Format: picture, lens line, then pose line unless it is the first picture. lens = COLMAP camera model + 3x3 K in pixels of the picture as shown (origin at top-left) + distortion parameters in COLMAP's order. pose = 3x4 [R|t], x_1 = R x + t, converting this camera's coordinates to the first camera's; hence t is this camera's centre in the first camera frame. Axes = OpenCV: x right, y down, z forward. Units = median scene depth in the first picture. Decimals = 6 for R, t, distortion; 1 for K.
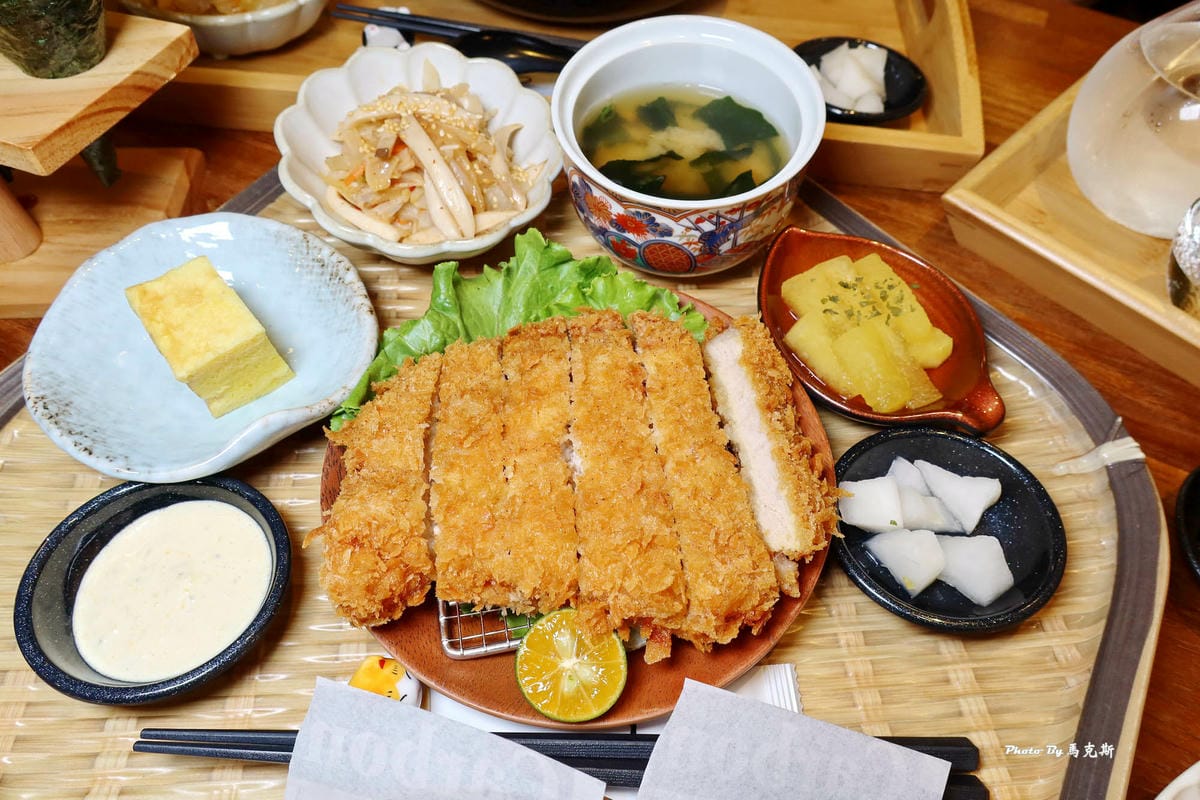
lens RADIAL K [[804.0, 0, 604.6], [0, 804.0, 401.7], [0, 0, 1]] dist [-0.011965, -0.006953]
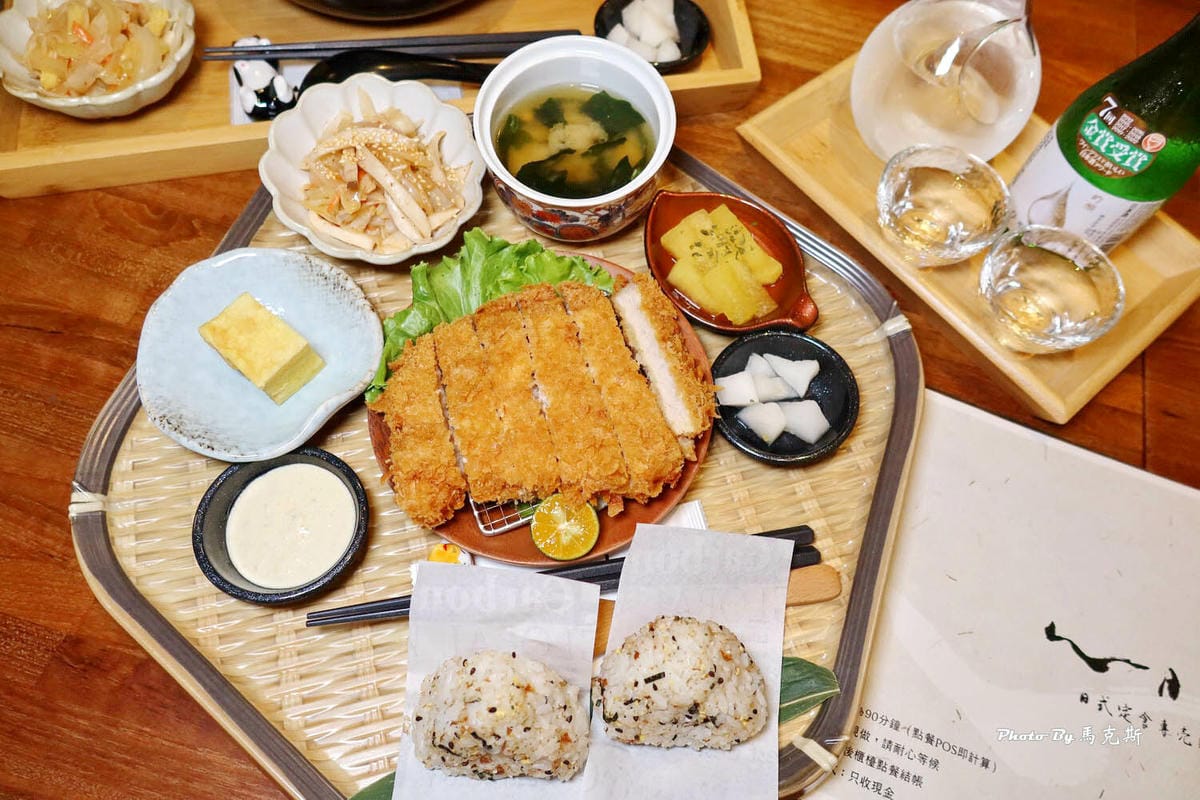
lens RADIAL K [[804.0, 0, 600.1], [0, 804.0, 399.3], [0, 0, 1]] dist [-0.011965, -0.006953]
pose [[0.981771, -0.165911, 0.092731, -0.066393], [0.145968, 0.970634, 0.191214, -0.185230], [-0.121732, -0.174192, 0.977158, -0.459291]]
